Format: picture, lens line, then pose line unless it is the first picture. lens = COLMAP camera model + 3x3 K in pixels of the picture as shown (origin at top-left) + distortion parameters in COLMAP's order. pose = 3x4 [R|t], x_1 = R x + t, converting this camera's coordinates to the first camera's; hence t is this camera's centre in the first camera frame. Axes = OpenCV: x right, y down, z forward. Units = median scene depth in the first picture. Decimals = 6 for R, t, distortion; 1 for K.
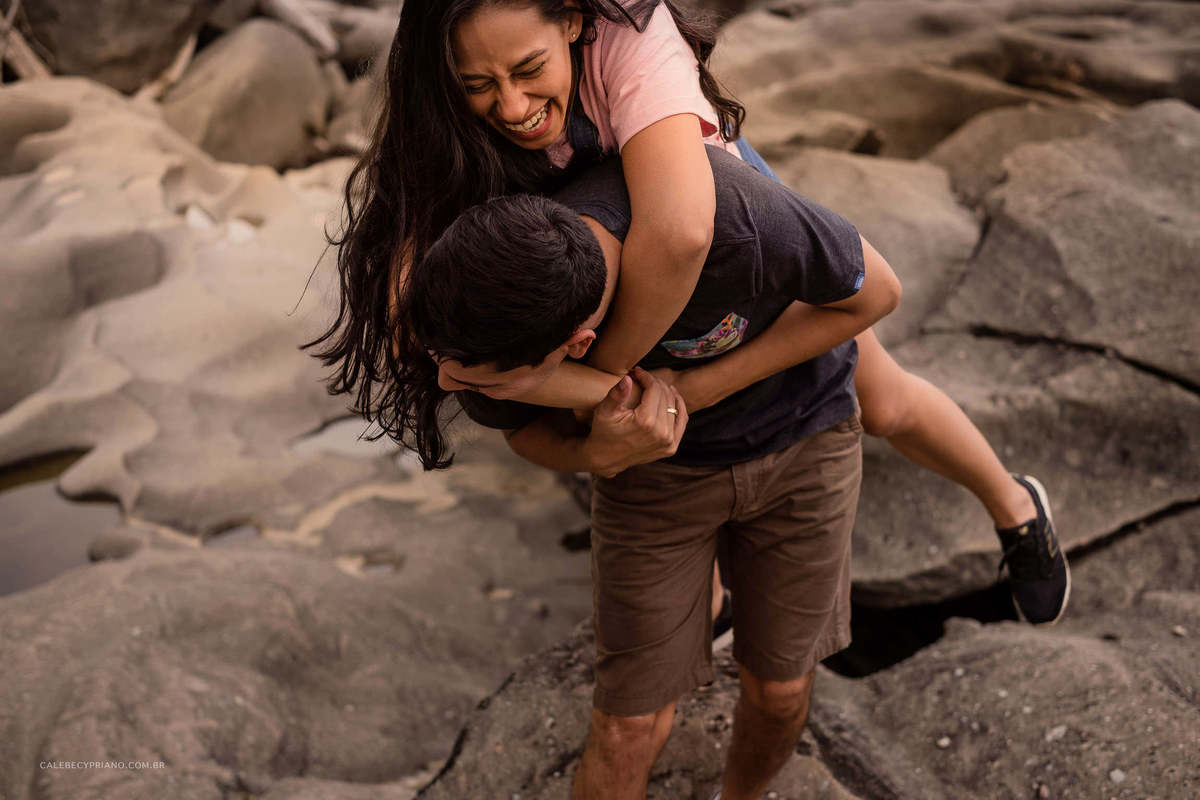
lens RADIAL K [[1905.6, 0, 603.4], [0, 1905.6, 398.0], [0, 0, 1]] dist [0.086216, 0.000000]
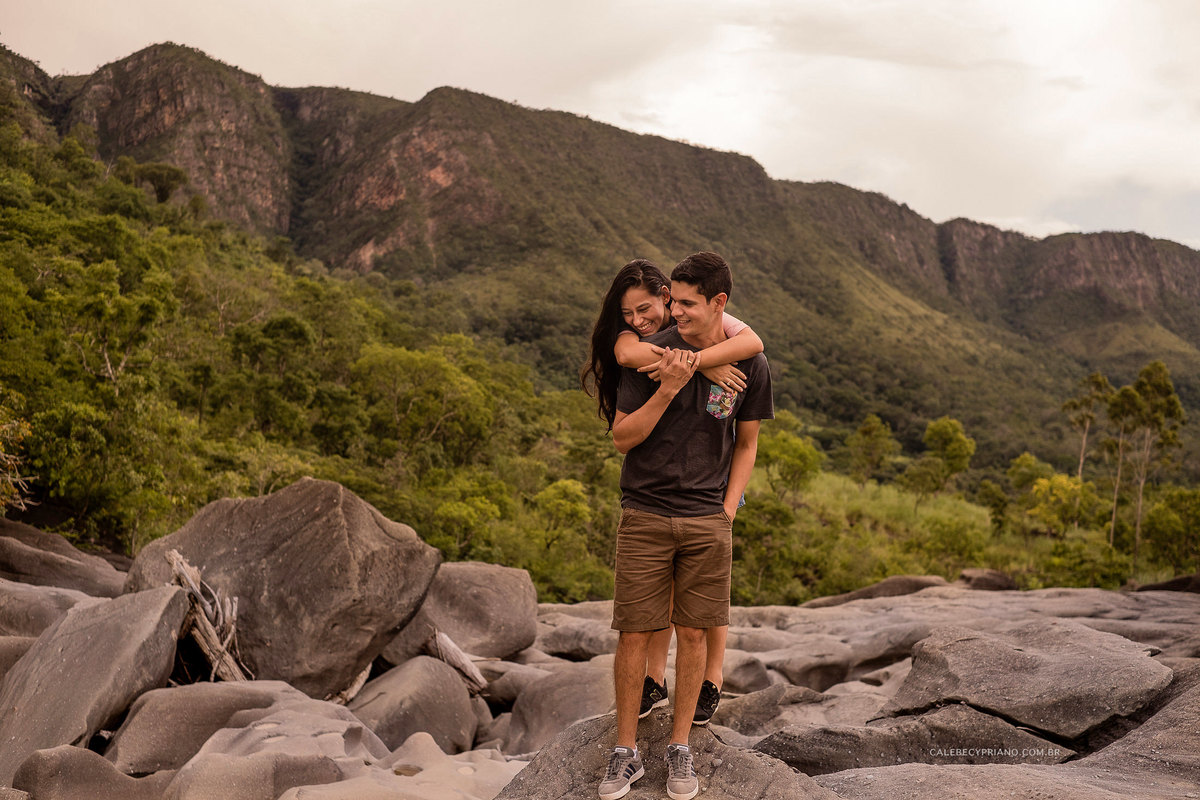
lens RADIAL K [[1905.6, 0, 599.0], [0, 1905.6, 400.6], [0, 0, 1]] dist [0.086216, 0.000000]
pose [[0.995979, 0.033334, -0.083149, 0.035432], [-0.062193, 0.925341, -0.374001, 0.149195], [0.064474, 0.377669, 0.923693, -0.245773]]
